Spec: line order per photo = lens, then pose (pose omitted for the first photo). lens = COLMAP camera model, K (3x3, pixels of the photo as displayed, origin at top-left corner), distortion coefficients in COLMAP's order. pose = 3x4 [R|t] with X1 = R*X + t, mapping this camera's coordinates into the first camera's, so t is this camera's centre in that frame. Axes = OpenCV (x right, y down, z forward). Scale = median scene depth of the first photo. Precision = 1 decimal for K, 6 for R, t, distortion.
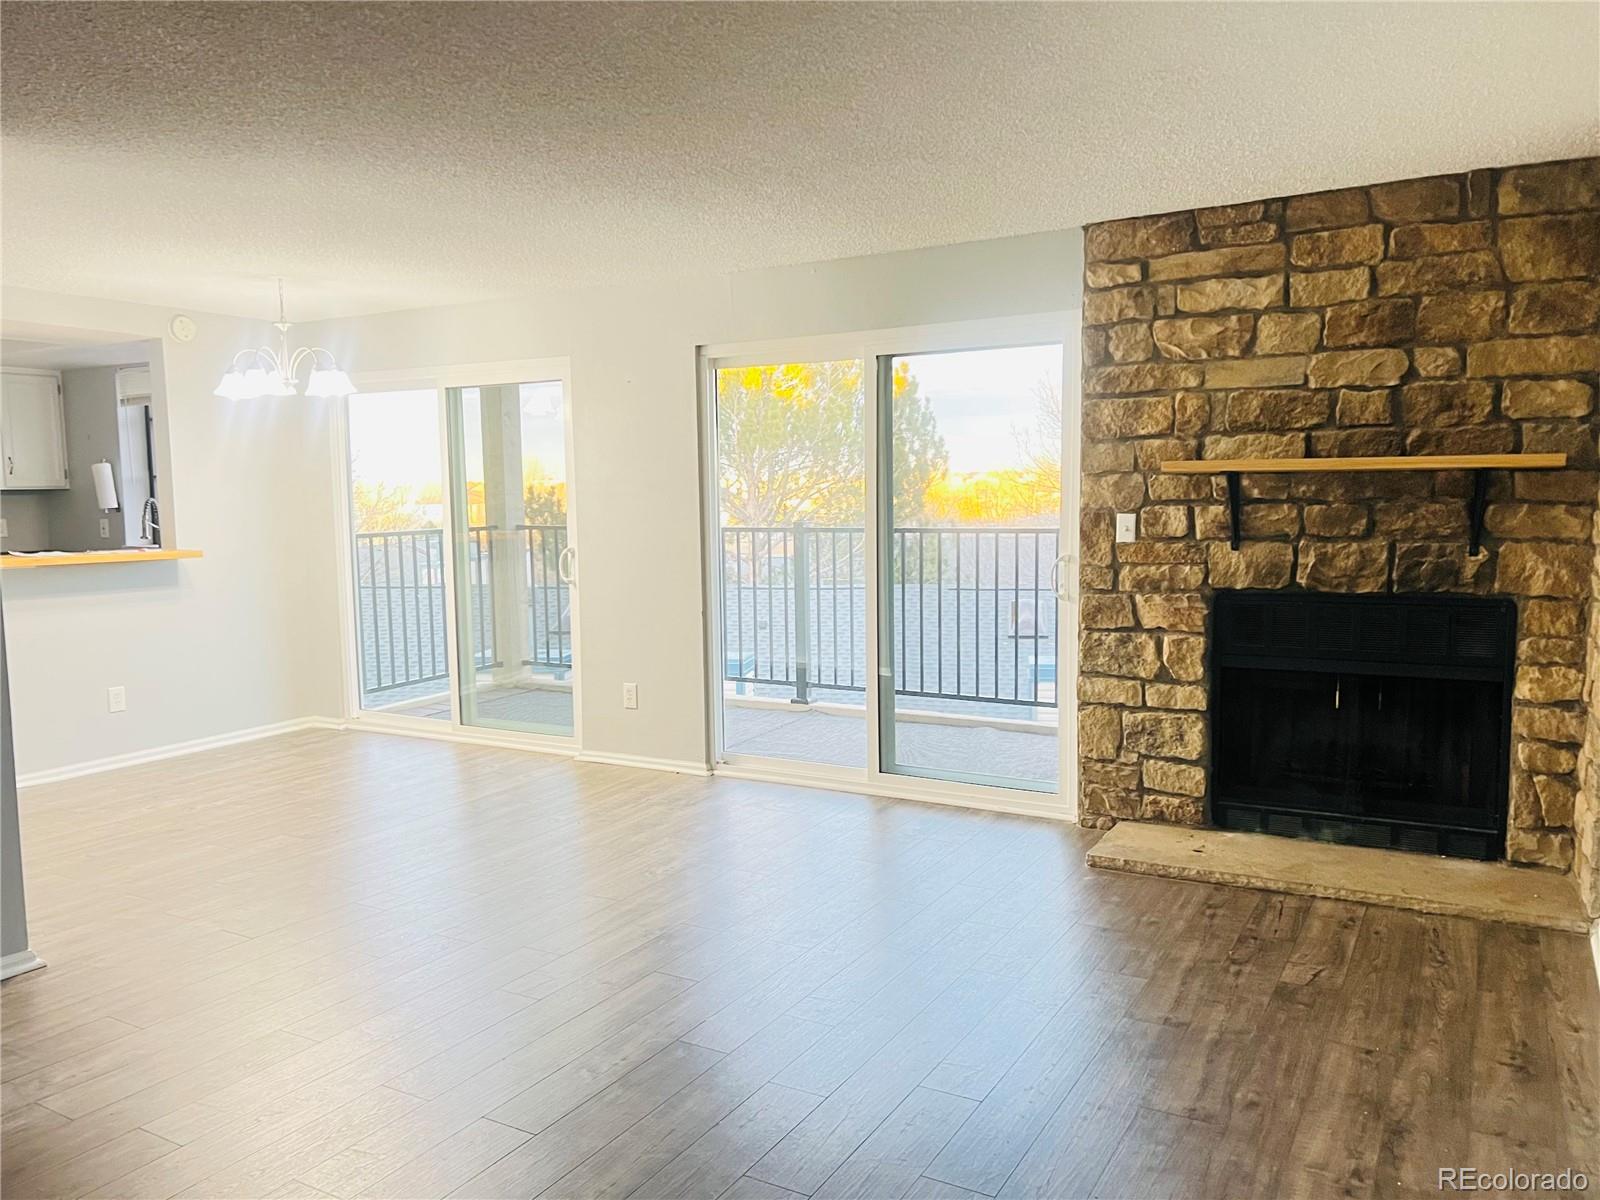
lens RADIAL K [[1212.4, 0, 798.7], [0, 1212.4, 603.8], [0, 0, 1]] dist [0.014373, 0.006036]
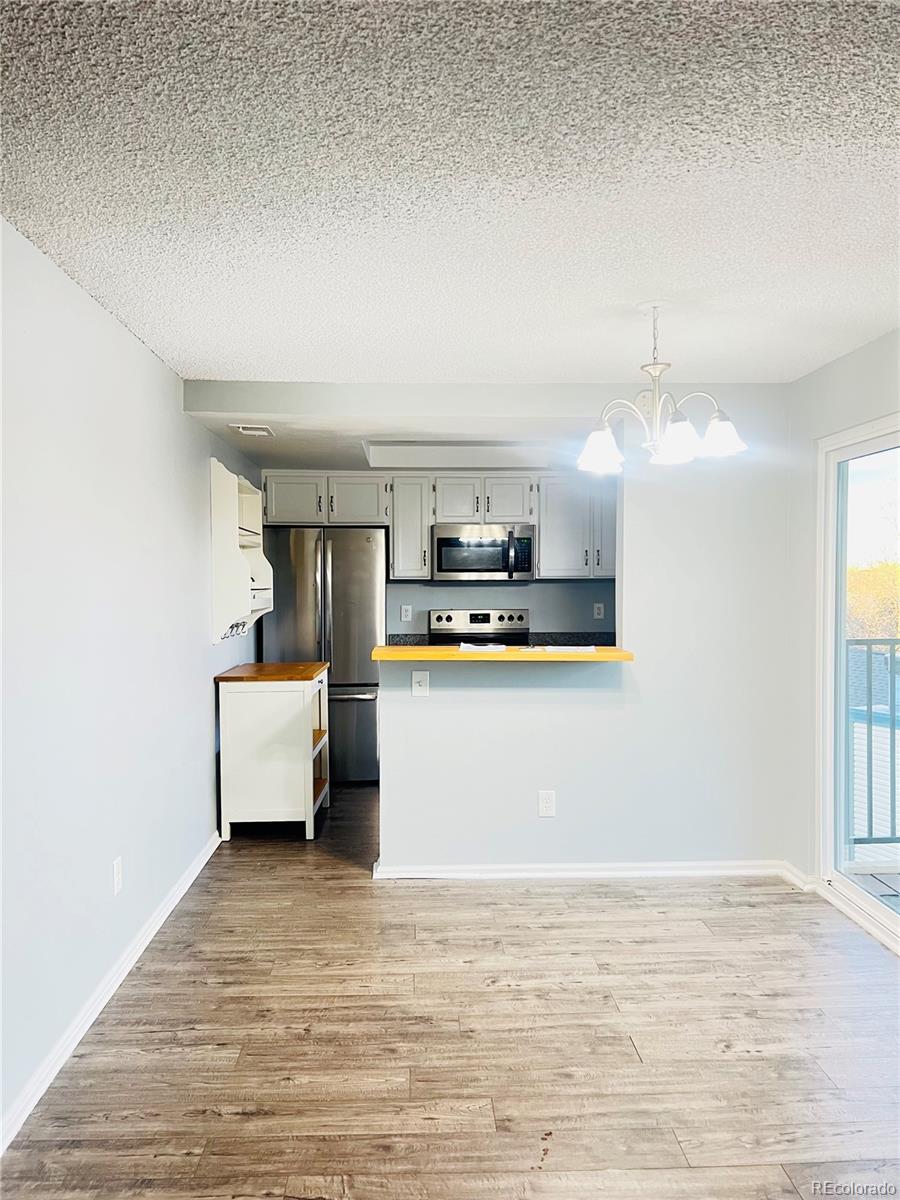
lens RADIAL K [[909.3, 0, 450.8], [0, 909.3, 597.9], [0, 0, 1]] dist [0.014373, 0.006036]
pose [[0.524332, 0.035886, -0.850758, -0.009224], [-0.080121, 0.996758, -0.007335, -0.074714], [0.847736, 0.072010, 0.525507, 0.610301]]
